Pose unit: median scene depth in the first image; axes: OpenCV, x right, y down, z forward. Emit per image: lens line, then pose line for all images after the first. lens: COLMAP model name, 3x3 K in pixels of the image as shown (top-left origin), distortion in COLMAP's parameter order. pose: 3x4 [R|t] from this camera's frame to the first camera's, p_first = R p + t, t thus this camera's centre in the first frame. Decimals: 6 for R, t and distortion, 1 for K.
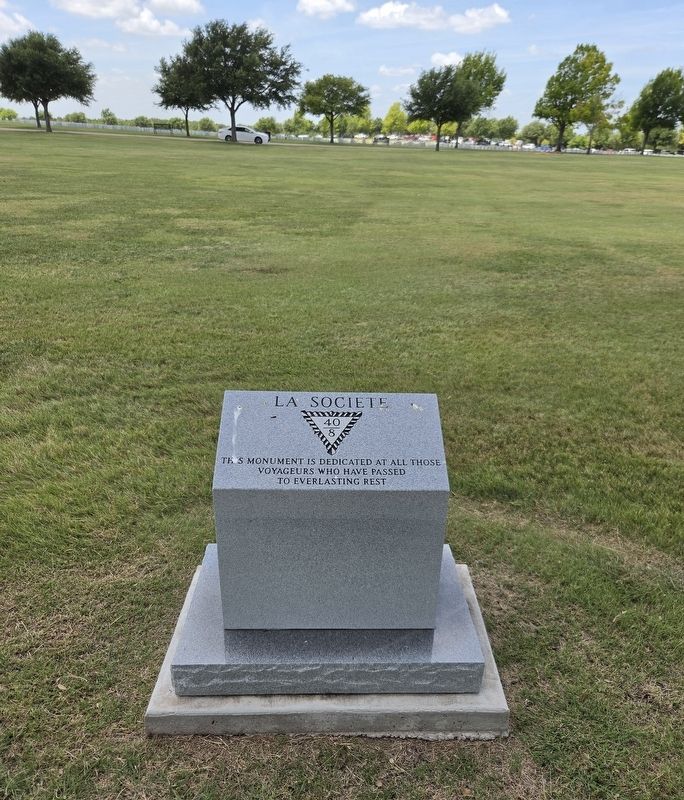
lens RADIAL K [[597.4, 0, 342.0], [0, 597.4, 400.1], [0, 0, 1]] dist [0.010281, 0.002169]
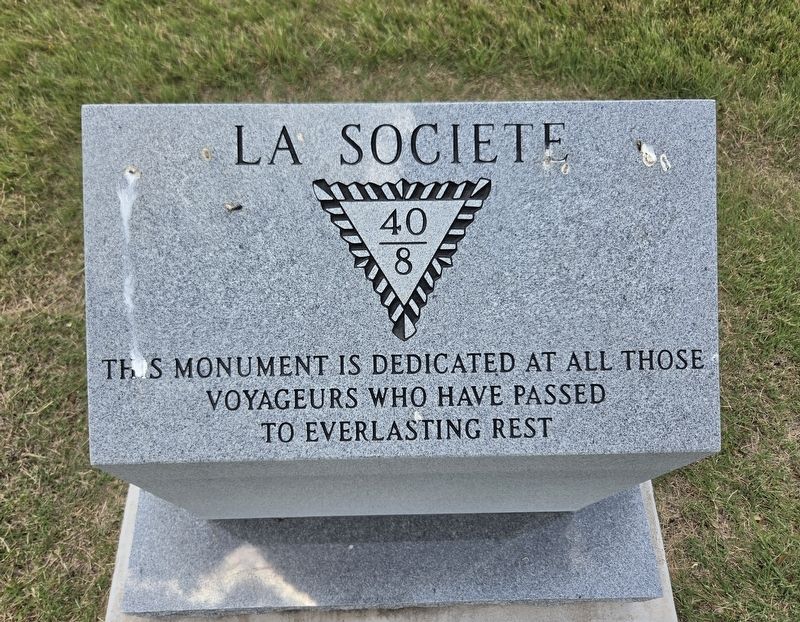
lens RADIAL K [[631.5, 0, 366.2], [0, 631.5, 304.9], [0, 0, 1]] dist [0.007109, -0.017464]
pose [[0.999732, -0.002840, -0.022996, -0.030829], [0.017164, 0.757477, 0.652636, -0.169594], [0.015565, -0.652856, 0.757322, 0.704344]]
